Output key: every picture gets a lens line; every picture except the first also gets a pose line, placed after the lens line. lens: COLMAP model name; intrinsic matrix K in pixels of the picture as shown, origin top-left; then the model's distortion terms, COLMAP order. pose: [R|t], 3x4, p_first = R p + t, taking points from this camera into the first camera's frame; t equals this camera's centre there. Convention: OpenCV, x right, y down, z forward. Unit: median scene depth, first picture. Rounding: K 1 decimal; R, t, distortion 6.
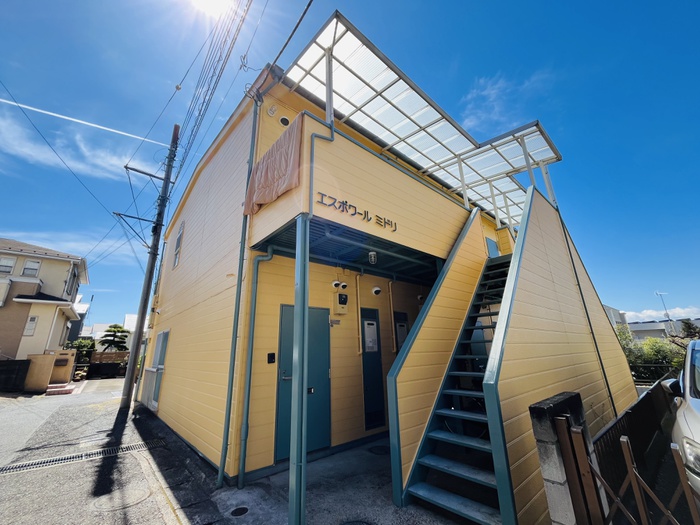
lens RADIAL K [[281.2, 0, 348.1], [0, 281.2, 263.4], [0, 0, 1]] dist [-0.005545, 0.001327]
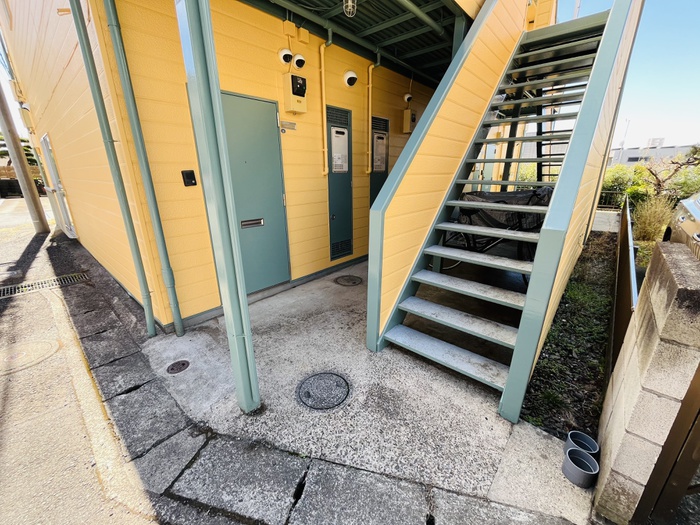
lens RADIAL K [[281.2, 0, 350.4], [0, 281.2, 261.6], [0, 0, 1]] dist [-0.005545, 0.001327]
pose [[0.989621, -0.022800, 0.141879, -0.002970], [-0.063017, 0.818471, 0.571082, 0.097284], [-0.129145, -0.574096, 0.808539, 0.304479]]
